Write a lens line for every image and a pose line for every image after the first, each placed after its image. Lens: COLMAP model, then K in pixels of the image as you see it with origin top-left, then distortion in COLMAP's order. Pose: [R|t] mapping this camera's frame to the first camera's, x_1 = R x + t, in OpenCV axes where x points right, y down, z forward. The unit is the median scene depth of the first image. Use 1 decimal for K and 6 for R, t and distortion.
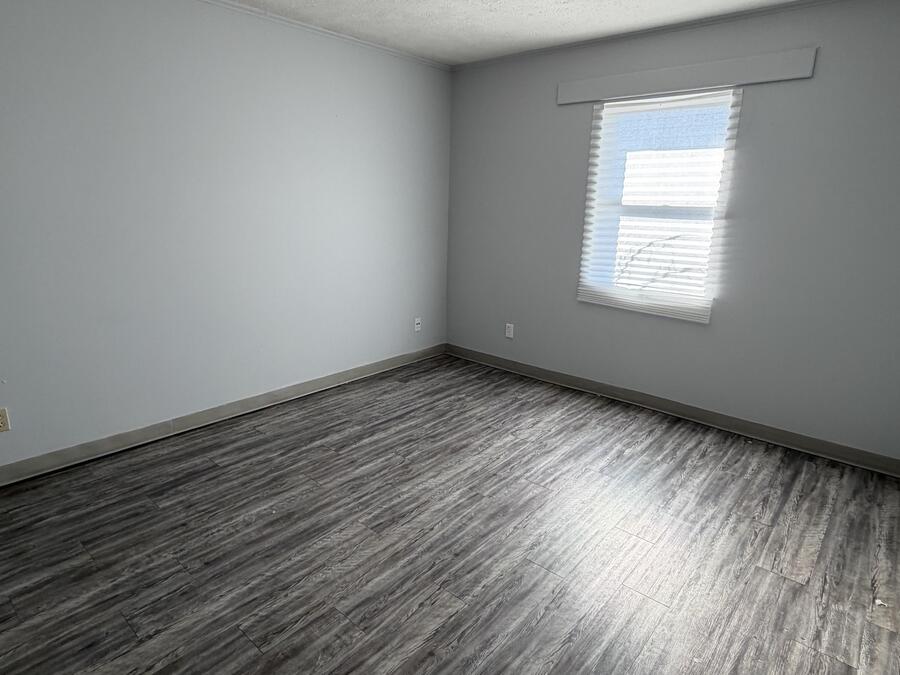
lens RADIAL K [[526.4, 0, 450.0], [0, 526.4, 337.5], [0, 0, 1]] dist [0.002089, 0.000078]
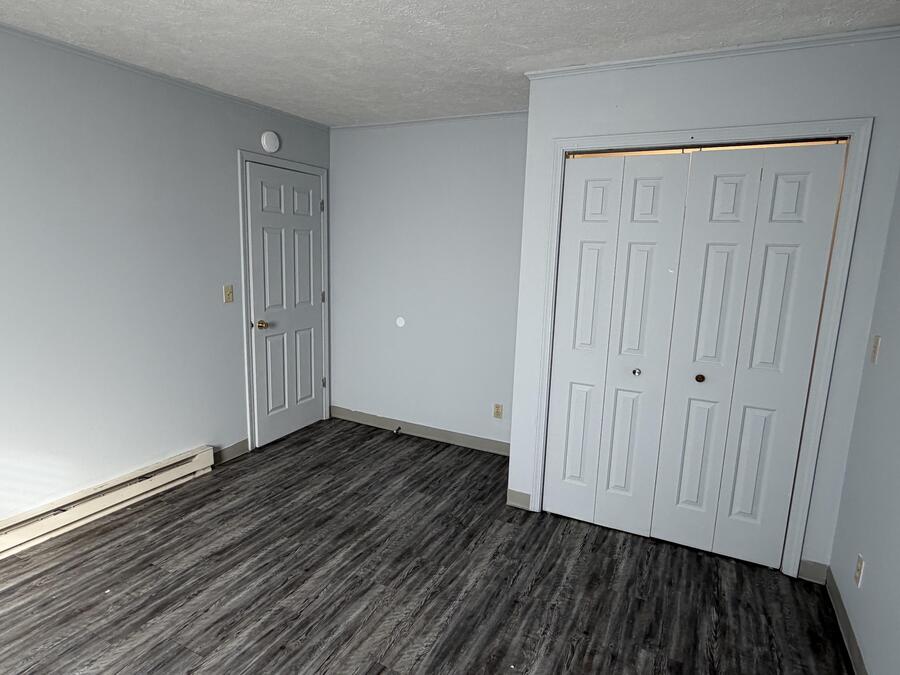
lens RADIAL K [[526.4, 0, 450.0], [0, 526.4, 337.5], [0, 0, 1]] dist [0.002089, 0.000078]
pose [[-0.967313, -0.006748, -0.253495, -0.036304], [-0.112212, 0.907841, 0.404022, -0.526591], [0.227407, 0.419261, -0.878924, 1.738465]]
